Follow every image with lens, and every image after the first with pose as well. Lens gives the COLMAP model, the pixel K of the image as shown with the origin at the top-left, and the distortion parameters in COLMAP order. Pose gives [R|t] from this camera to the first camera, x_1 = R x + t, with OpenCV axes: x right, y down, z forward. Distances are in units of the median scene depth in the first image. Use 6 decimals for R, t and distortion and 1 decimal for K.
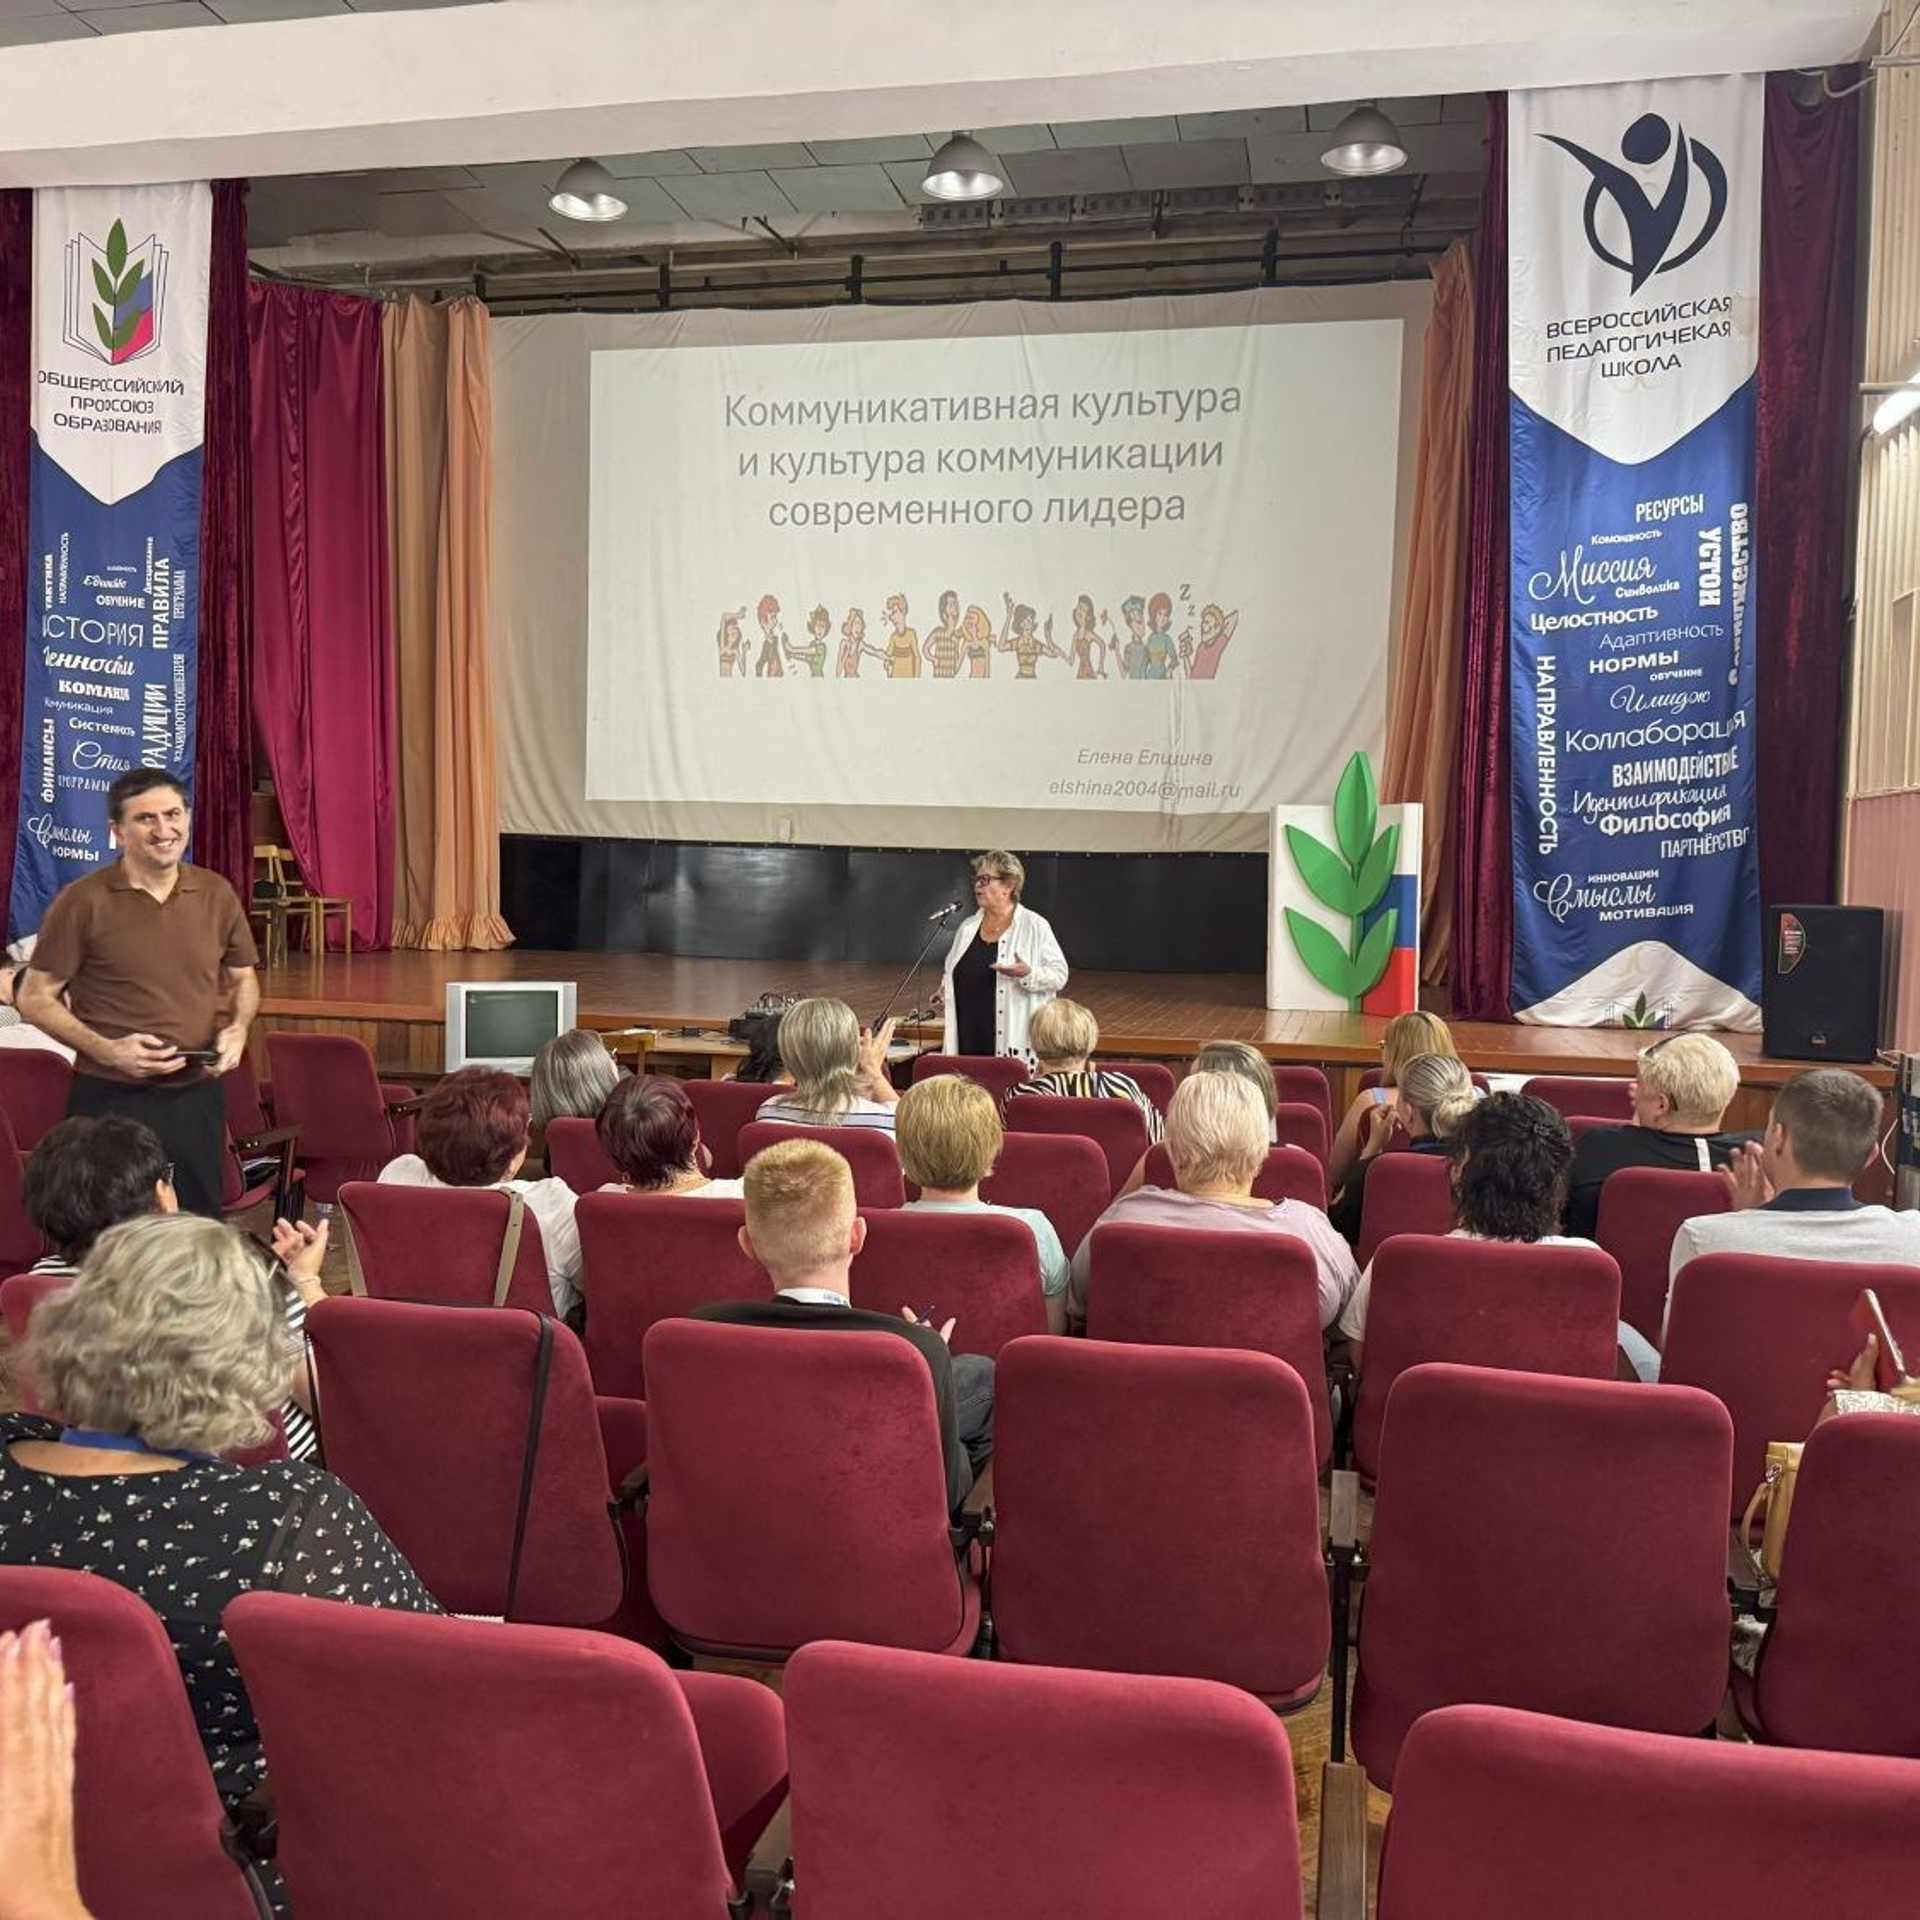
lens RADIAL K [[1782.8, 0, 967.9], [0, 1782.8, 966.8], [0, 0, 1]] dist [0.219869, -0.540282]
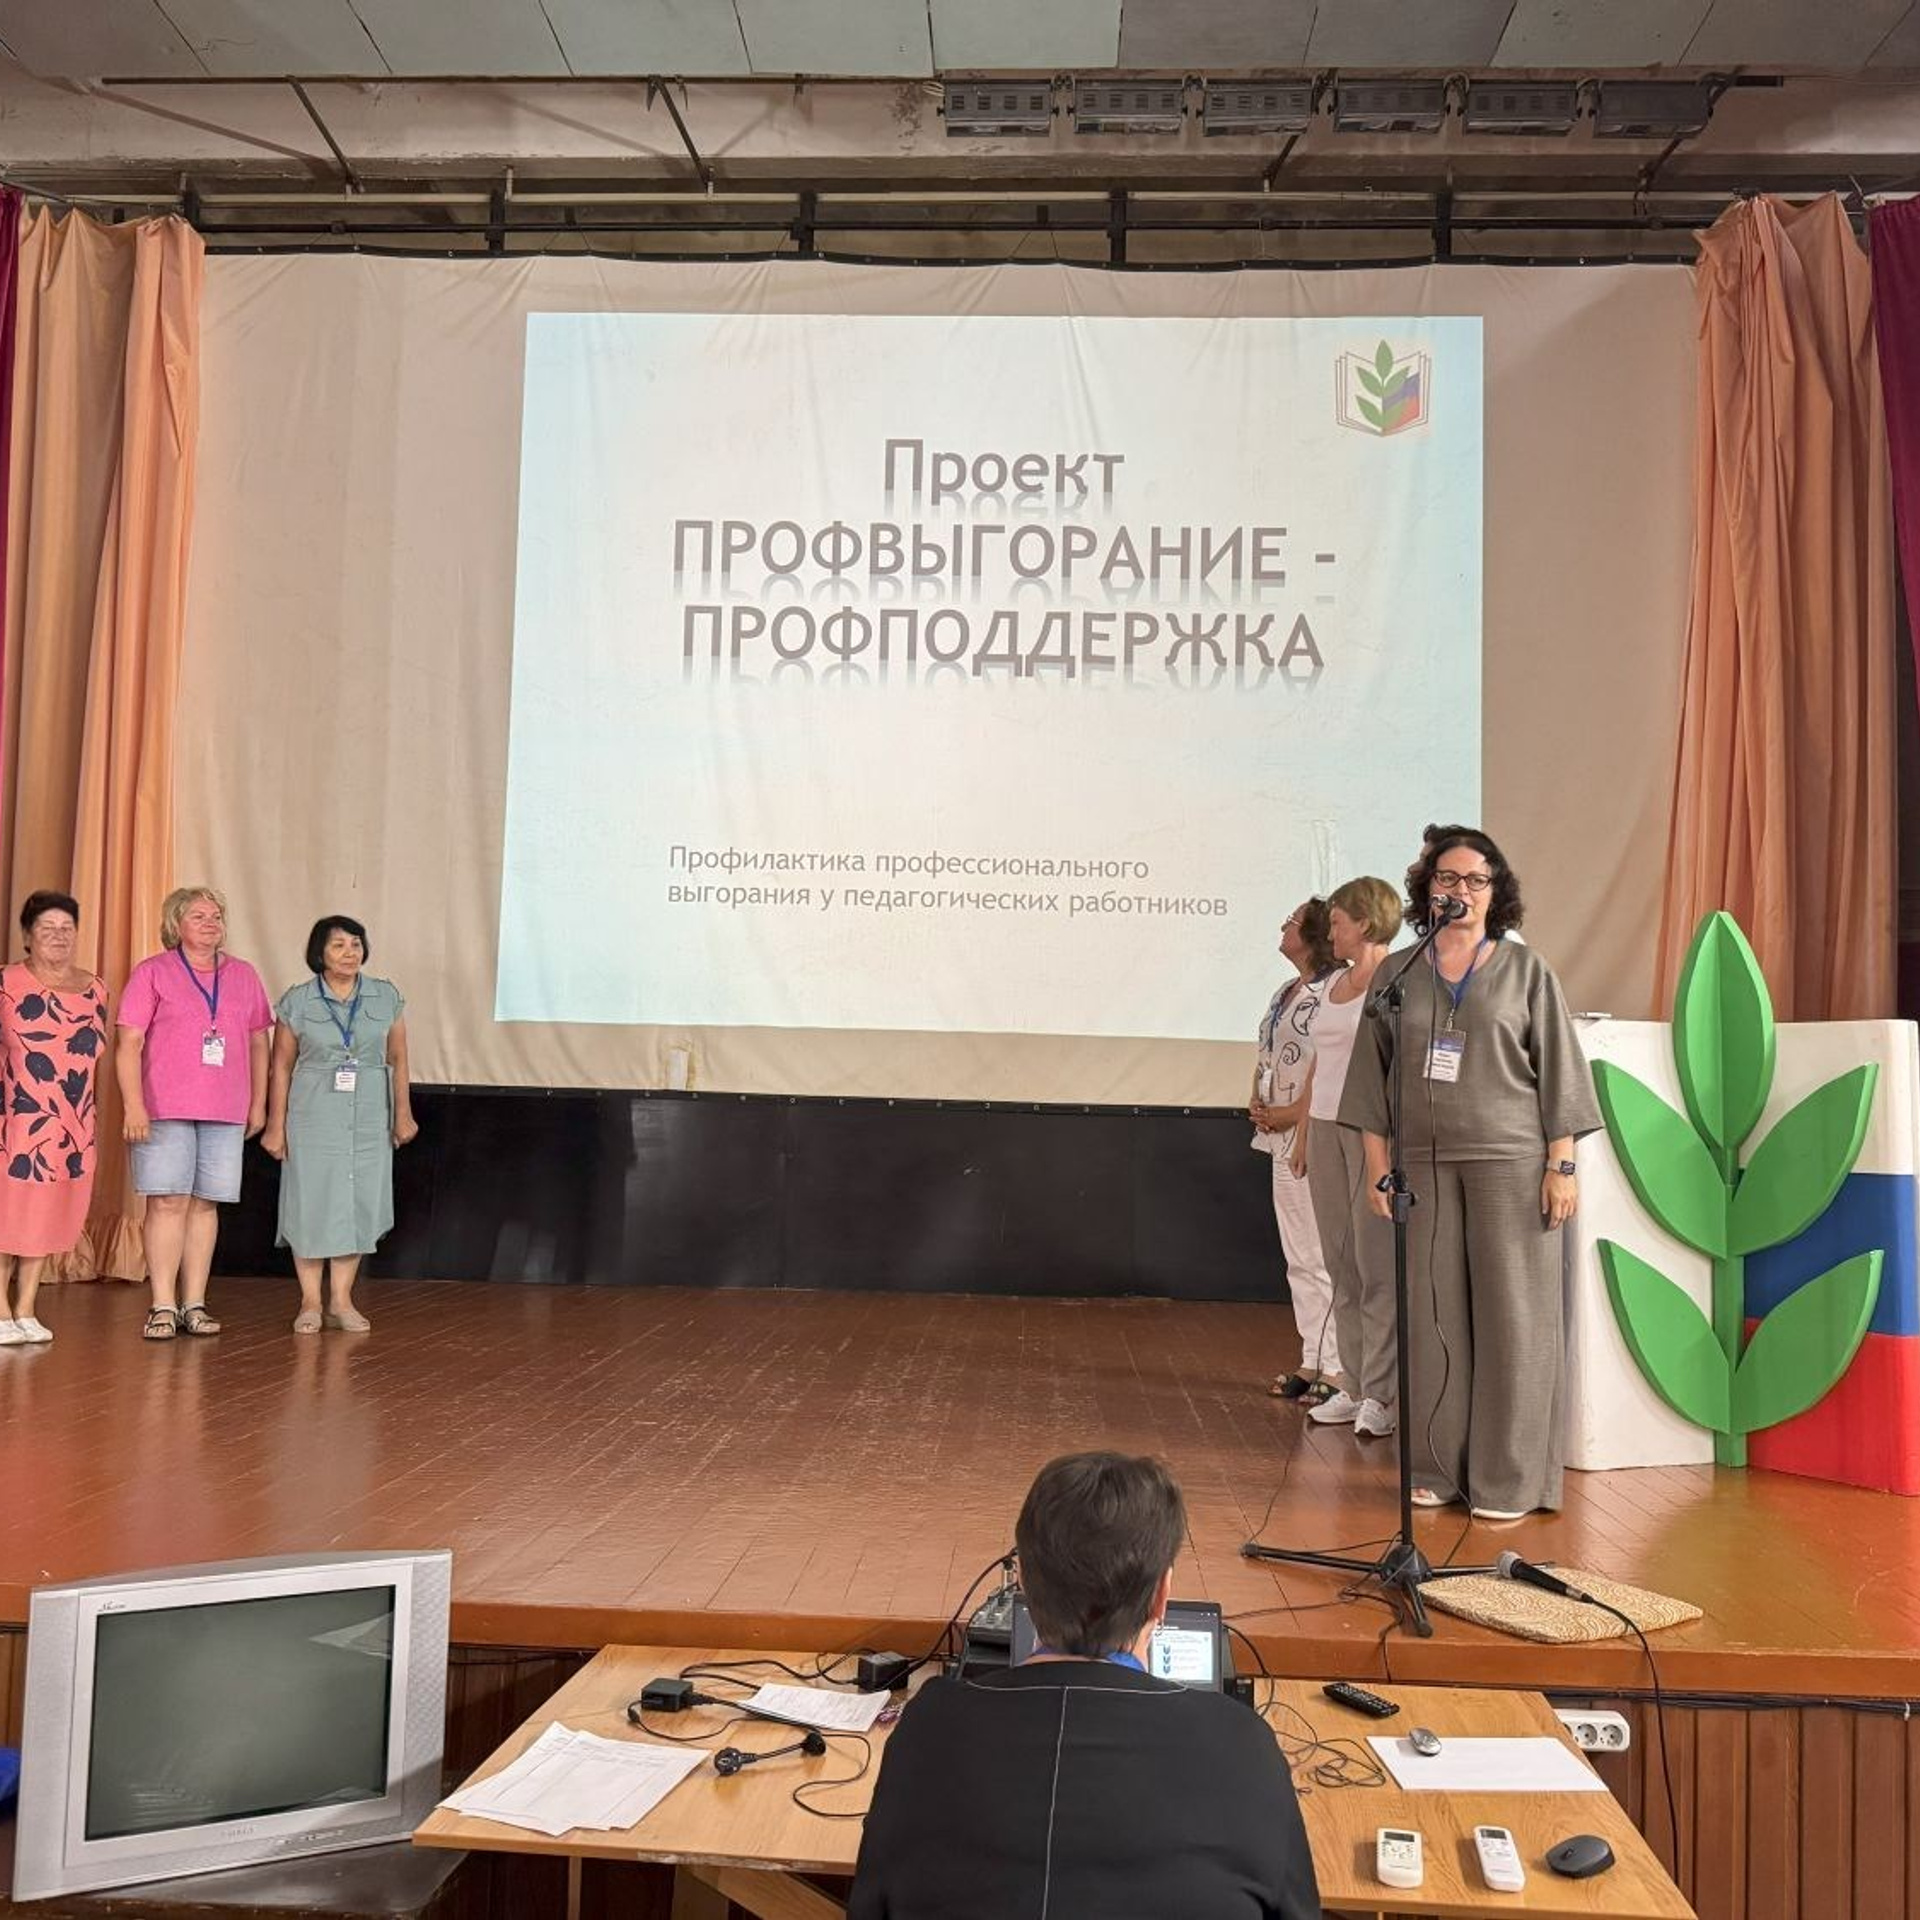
lens RADIAL K [[1770.4, 0, 962.0], [0, 1770.4, 968.4], [0, 0, 1]] dist [0.089405, -0.138762]
pose [[0.986015, 0.013667, 0.166093, -0.109792], [0.008168, 0.991471, -0.130070, -0.032191], [-0.166454, 0.129607, 0.977494, 0.402929]]
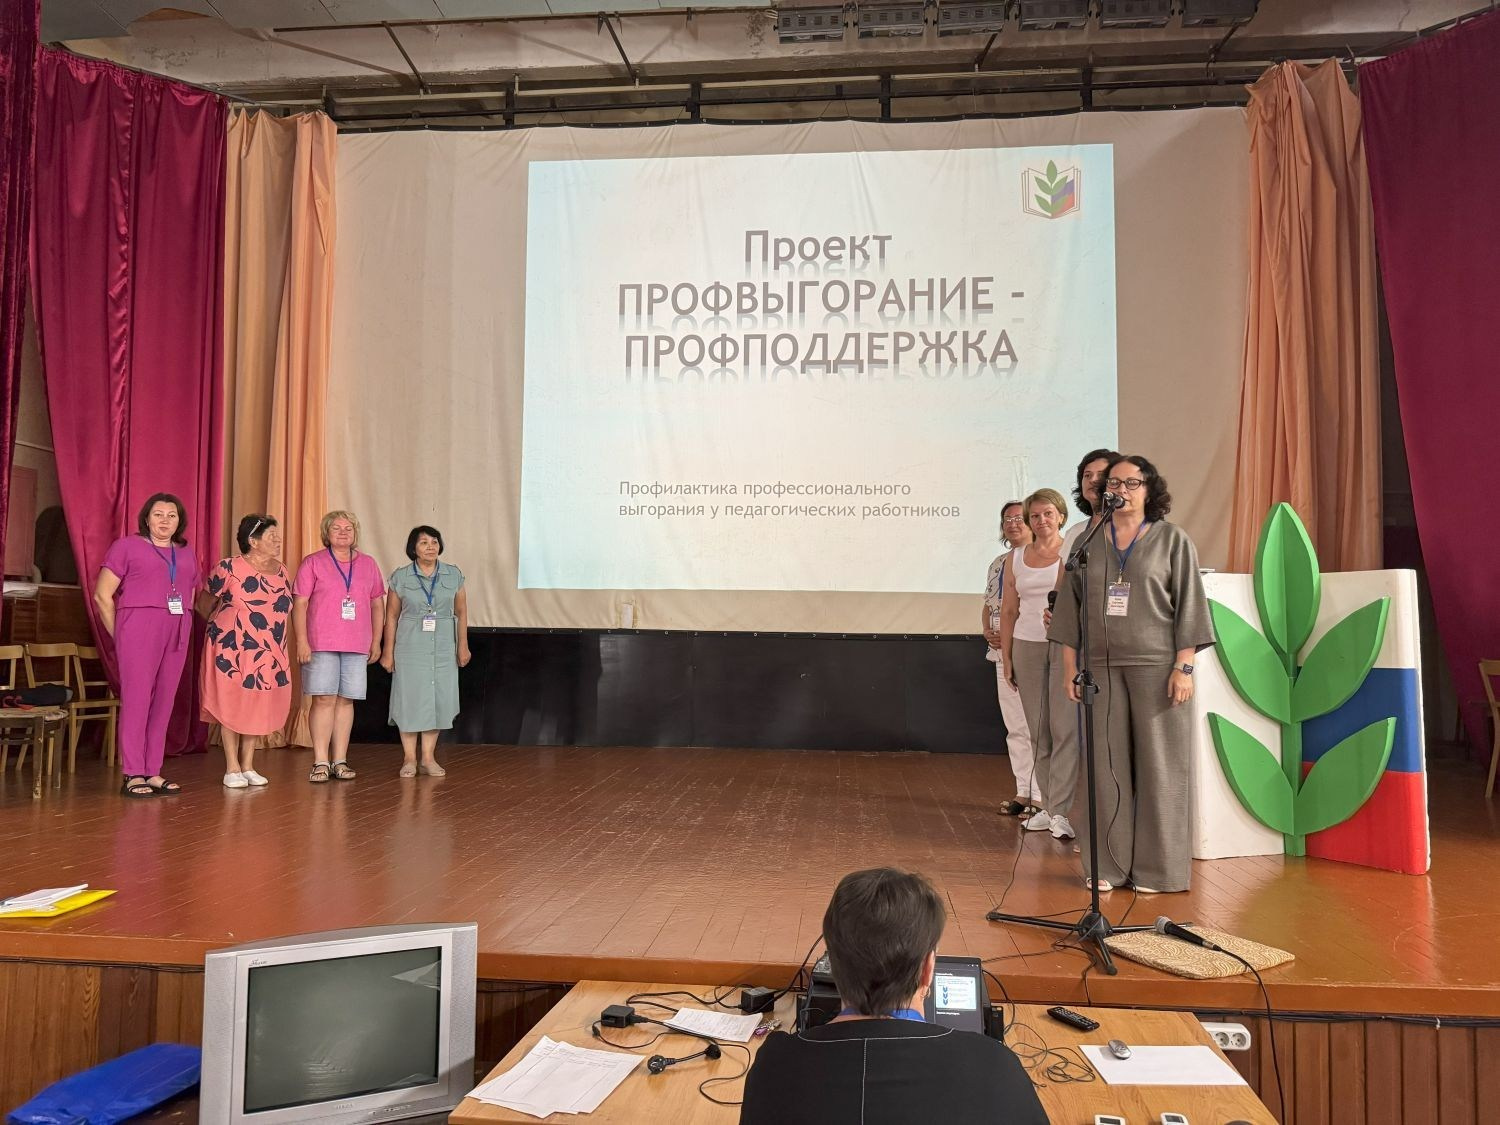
lens RADIAL K [[1052.4, 0, 750.0], [0, 1052.4, 562.5], [0, 0, 1]] dist [0.098625, -0.149612]
pose [[0.992456, -0.004953, 0.122498, -0.108211], [0.020284, 0.992047, -0.124222, -0.032170], [-0.120909, 0.125769, 0.984664, 0.415341]]
